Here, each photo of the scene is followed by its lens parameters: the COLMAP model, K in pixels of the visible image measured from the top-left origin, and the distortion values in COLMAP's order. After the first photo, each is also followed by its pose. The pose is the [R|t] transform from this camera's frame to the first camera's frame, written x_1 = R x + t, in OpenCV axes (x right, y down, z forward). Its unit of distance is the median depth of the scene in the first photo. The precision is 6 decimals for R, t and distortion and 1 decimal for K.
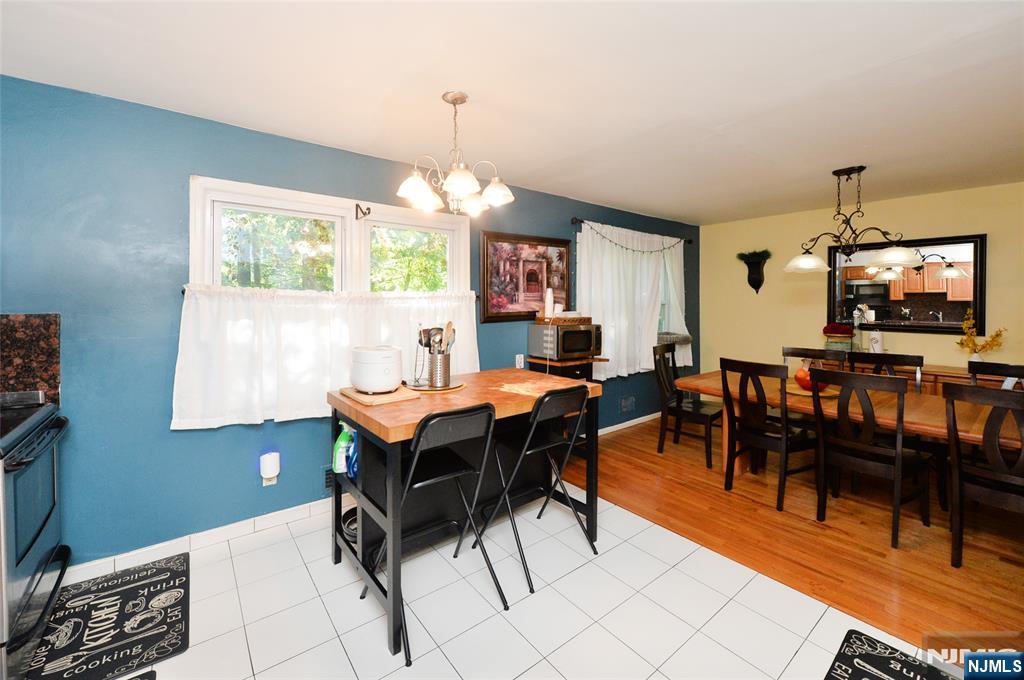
lens RADIAL K [[416.1, 0, 511.0], [0, 416.1, 286.1], [0, 0, 1]] dist [0.000070, 0.000045]
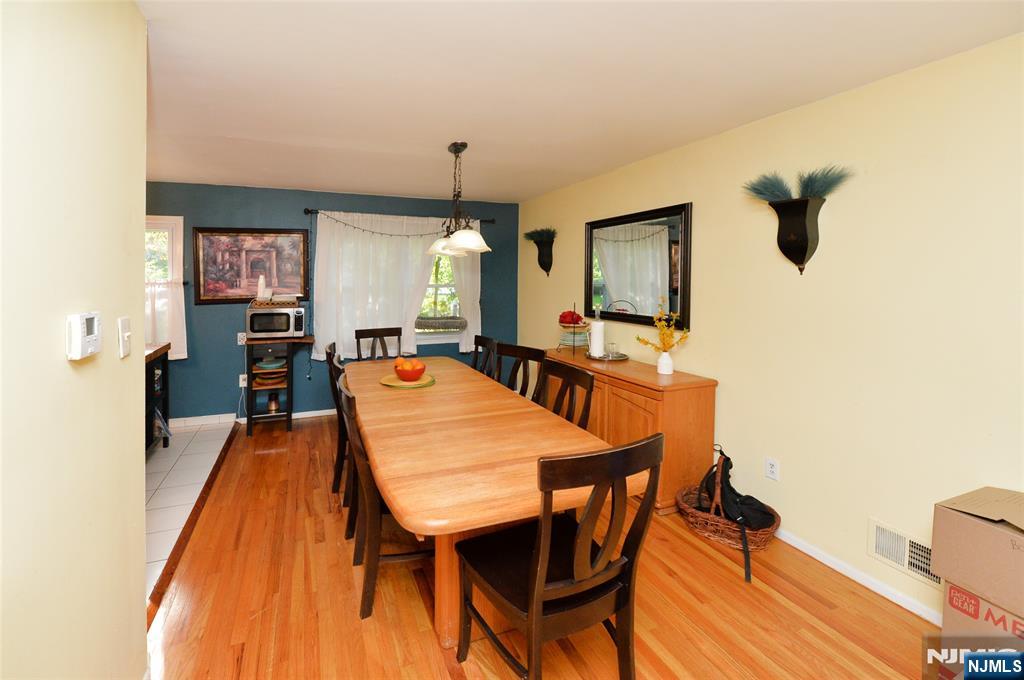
lens RADIAL K [[416.1, 0, 511.0], [0, 416.1, 286.1], [0, 0, 1]] dist [0.000070, 0.000045]
pose [[0.948870, 0.004510, -0.315634, 1.074508], [0.015011, 0.998122, 0.059389, -0.020985], [0.315309, -0.061091, 0.947021, 0.142073]]
